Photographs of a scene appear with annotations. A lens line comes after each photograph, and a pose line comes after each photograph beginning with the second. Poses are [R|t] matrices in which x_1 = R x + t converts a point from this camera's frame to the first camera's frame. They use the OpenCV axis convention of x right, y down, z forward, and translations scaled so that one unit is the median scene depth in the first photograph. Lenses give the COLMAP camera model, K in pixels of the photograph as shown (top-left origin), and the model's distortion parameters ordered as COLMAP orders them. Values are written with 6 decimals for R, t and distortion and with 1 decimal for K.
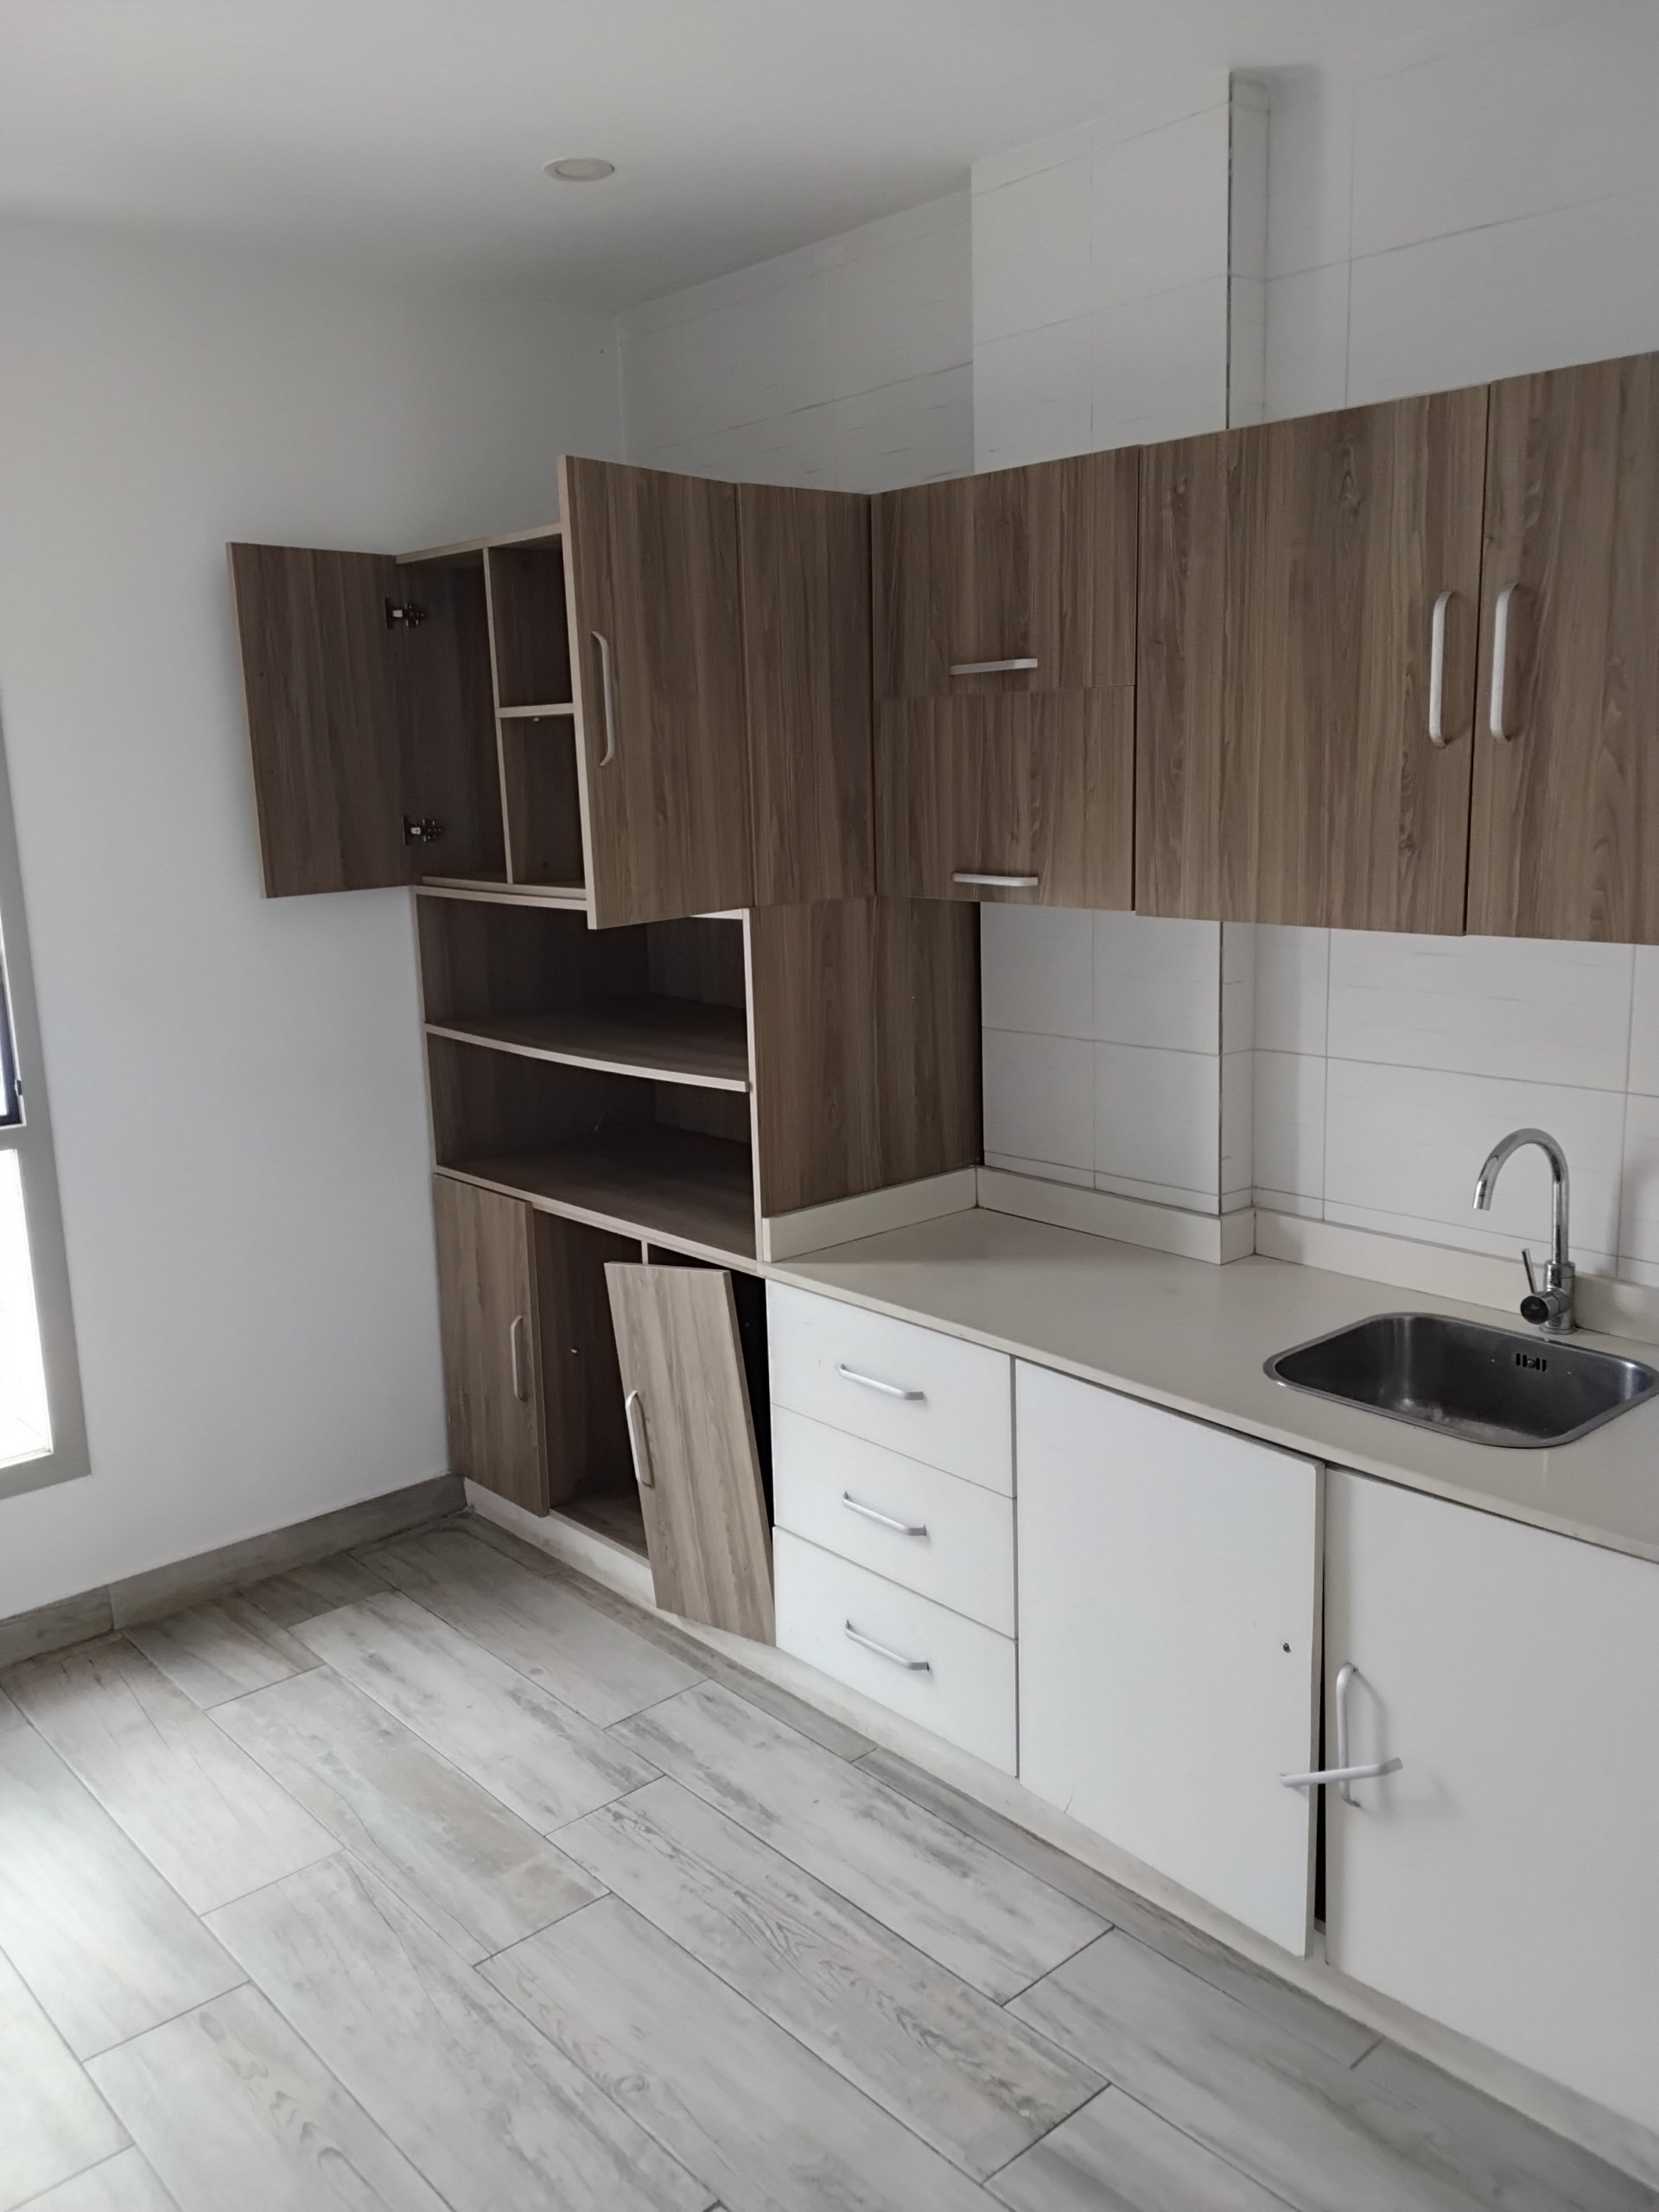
lens RADIAL K [[1740.9, 0, 829.5], [0, 1740.9, 1106.0], [0, 0, 1]] dist [-0.001891, 0.000653]
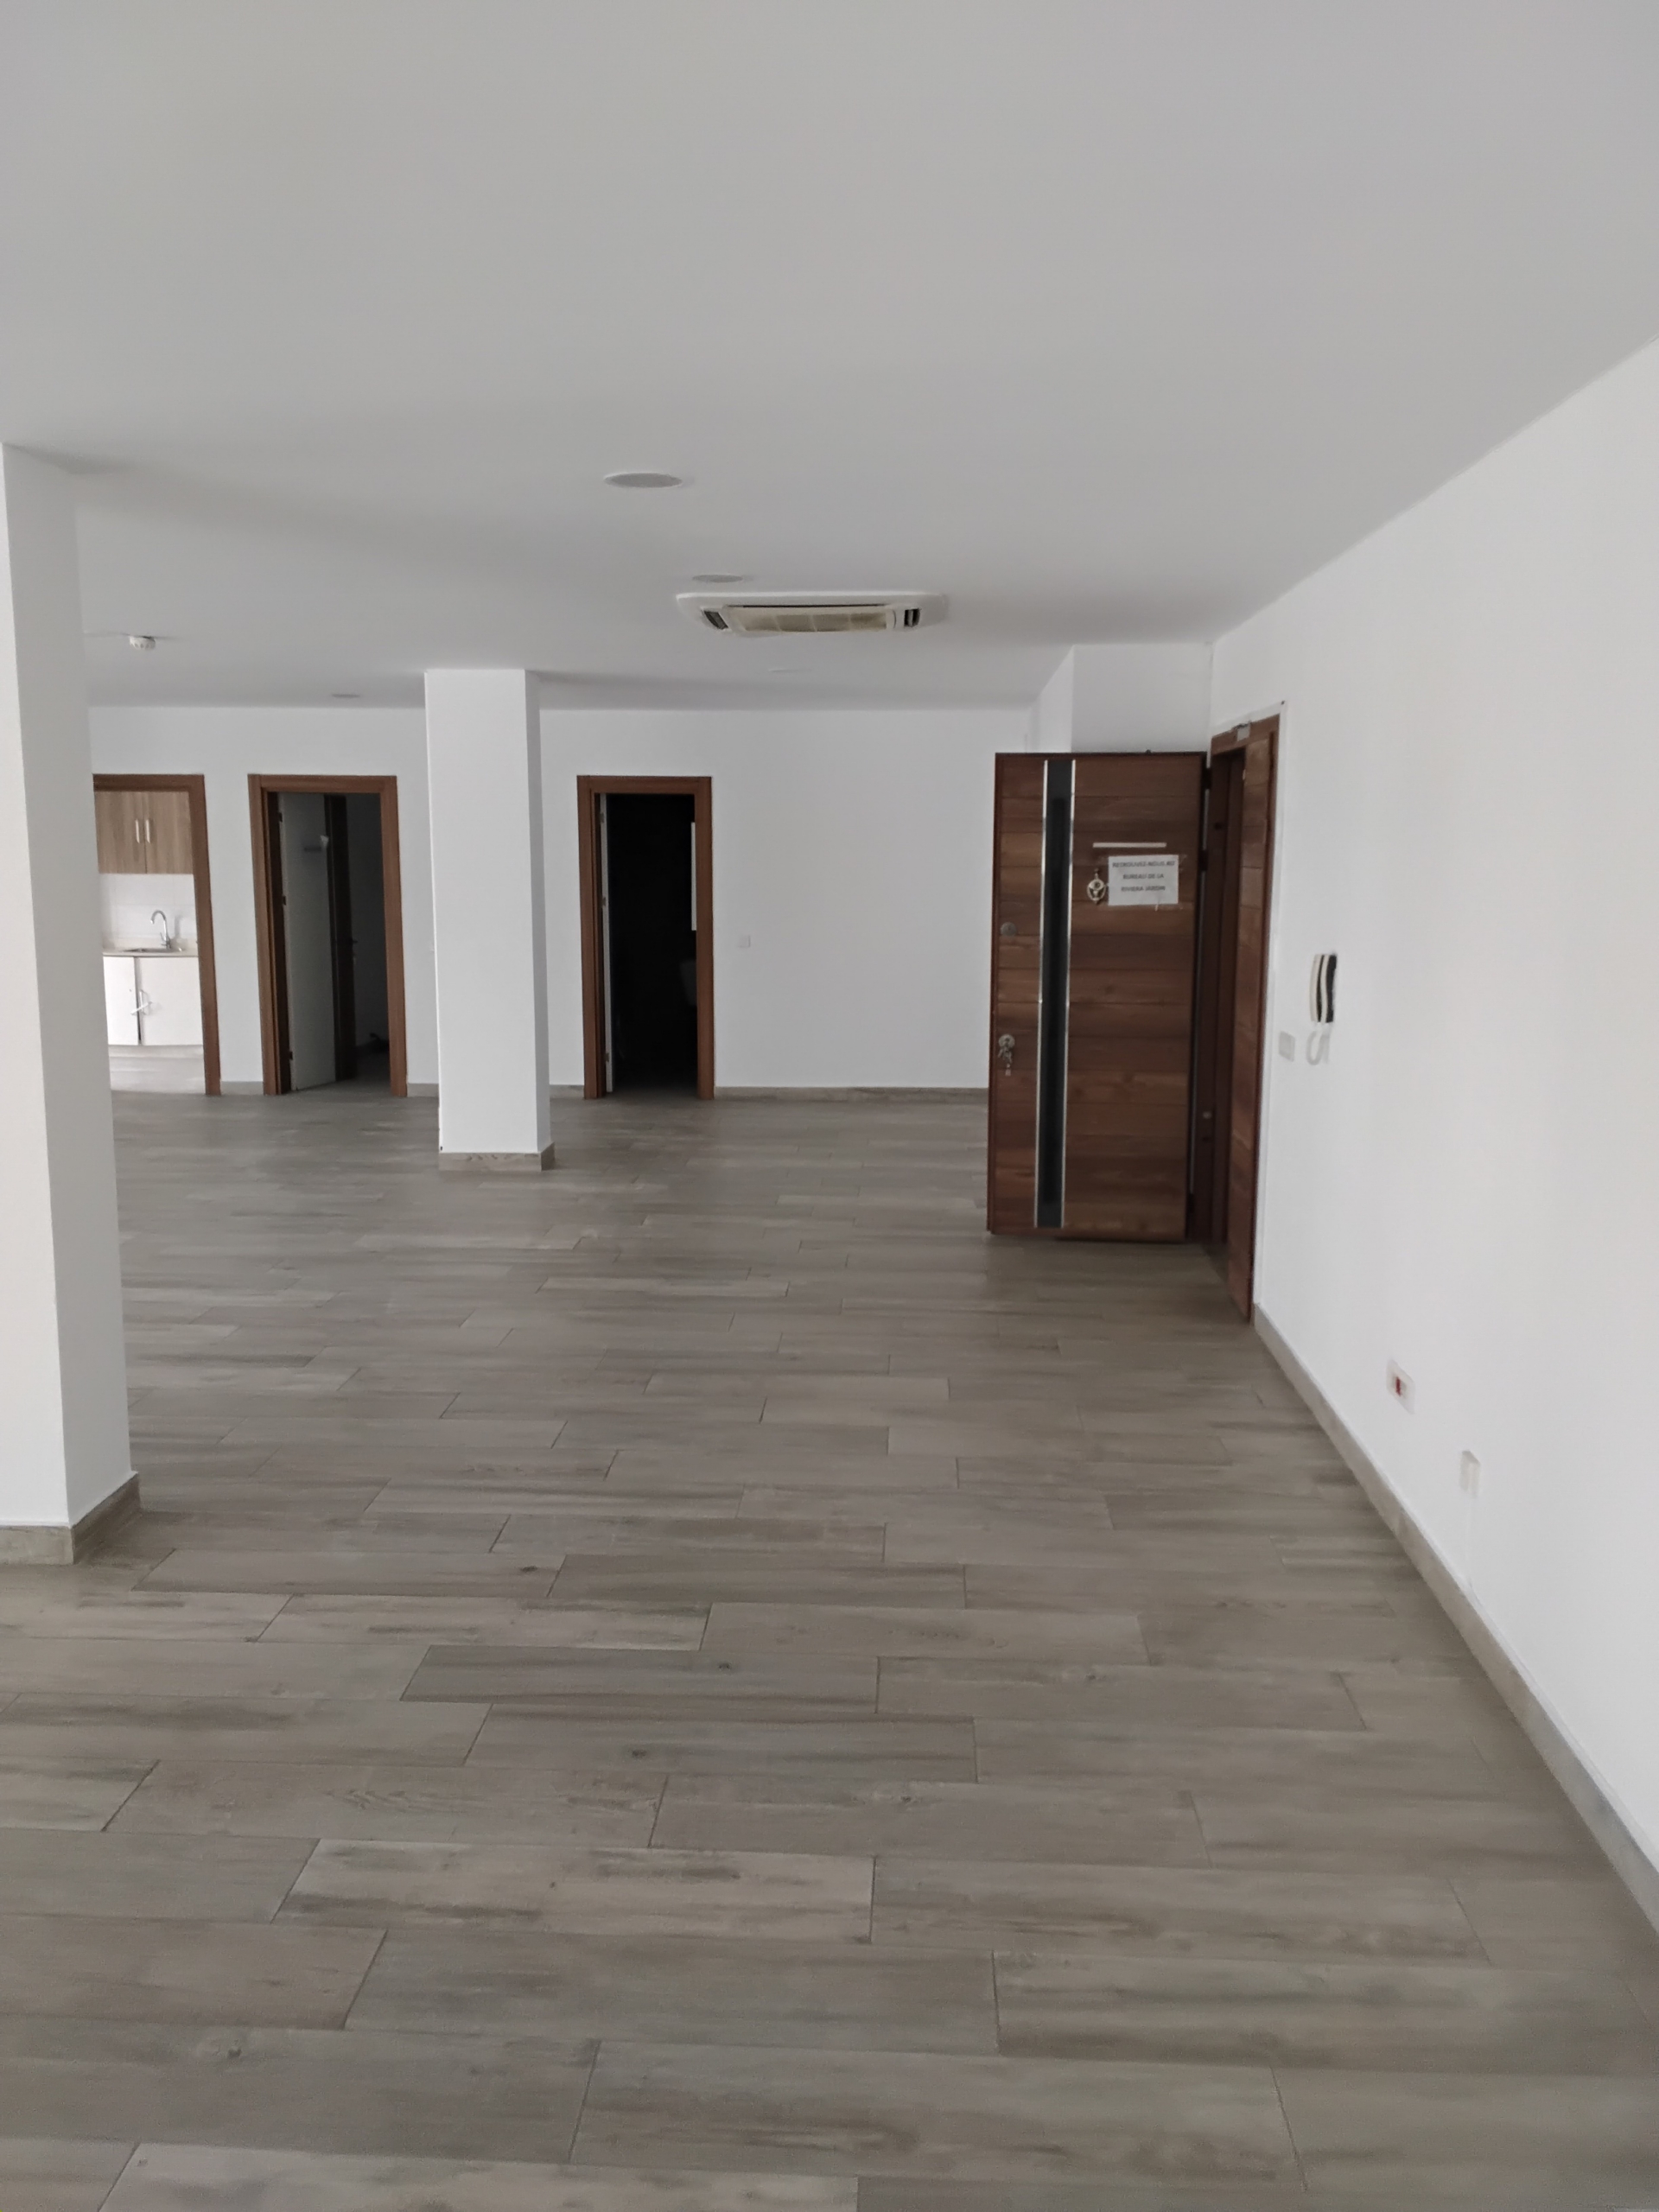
lens RADIAL K [[1740.9, 0, 829.5], [0, 1740.9, 1106.0], [0, 0, 1]] dist [-0.001891, 0.000653]
pose [[0.720569, -0.084281, 0.688242, -2.185971], [0.117688, 0.993049, -0.001609, 1.006757], [-0.683323, 0.082157, 0.725479, -5.017584]]
